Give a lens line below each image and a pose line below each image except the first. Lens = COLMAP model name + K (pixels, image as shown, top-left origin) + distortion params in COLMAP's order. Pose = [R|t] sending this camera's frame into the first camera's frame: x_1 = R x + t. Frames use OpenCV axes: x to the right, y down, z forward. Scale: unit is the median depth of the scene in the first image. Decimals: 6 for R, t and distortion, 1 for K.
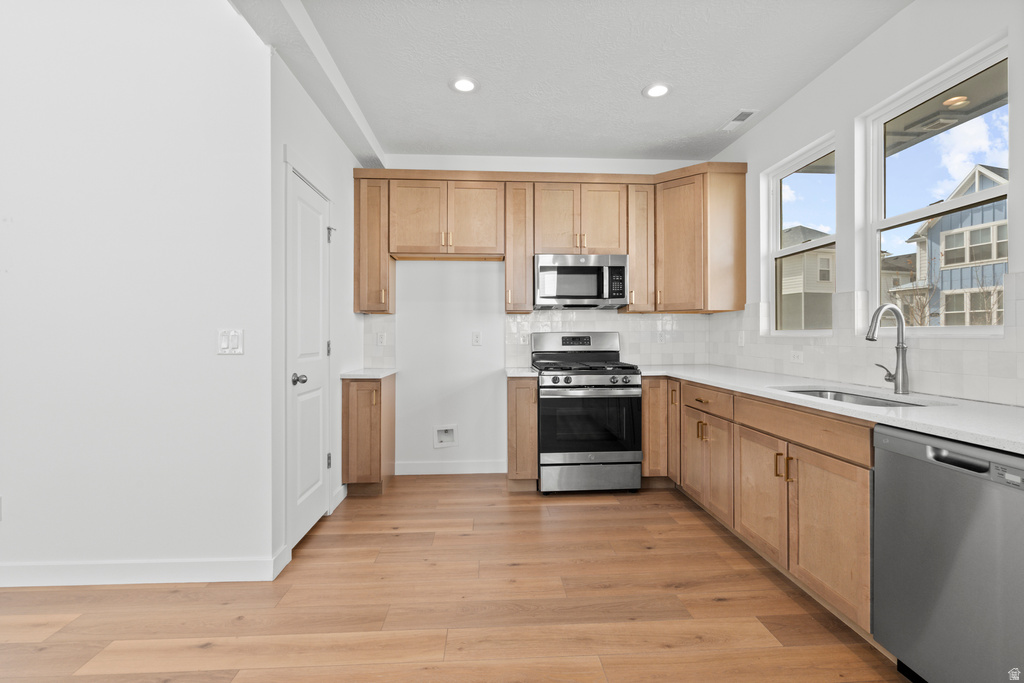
lens RADIAL K [[471.5, 0, 517.4], [0, 471.5, 334.7], [0, 0, 1]] dist [-0.004594, 0.002549]
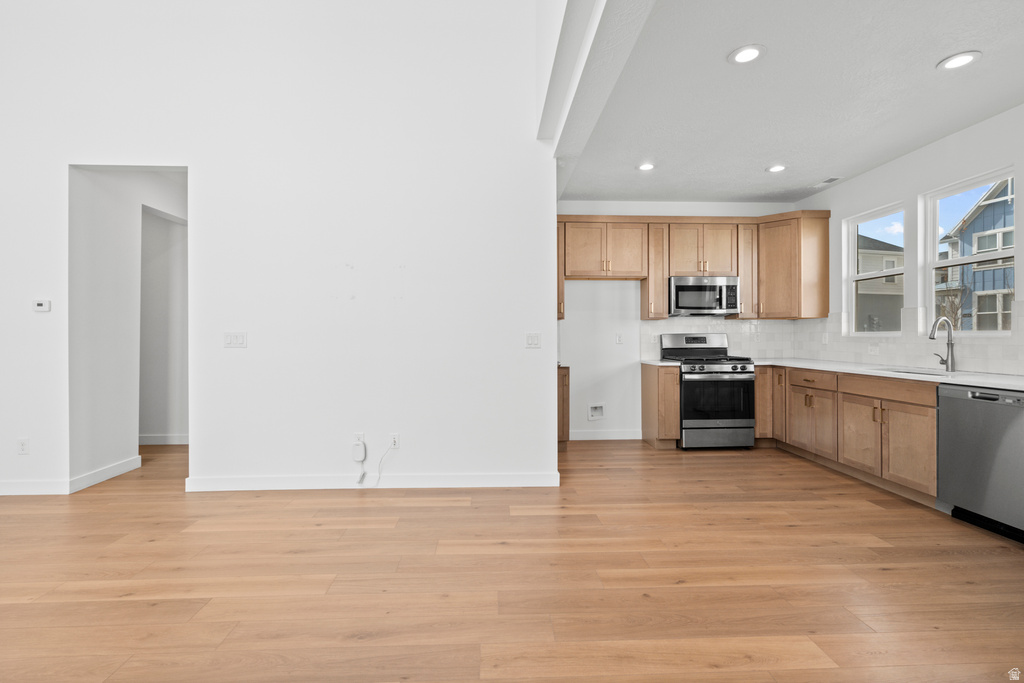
lens RADIAL K [[489.8, 0, 516.4], [0, 489.8, 336.0], [0, 0, 1]] dist [0.003921, -0.000559]
pose [[0.999872, -0.000865, -0.015956, -0.495332], [0.000882, 0.999999, 0.001026, -0.000962], [0.015955, -0.001040, 0.999872, -0.544737]]
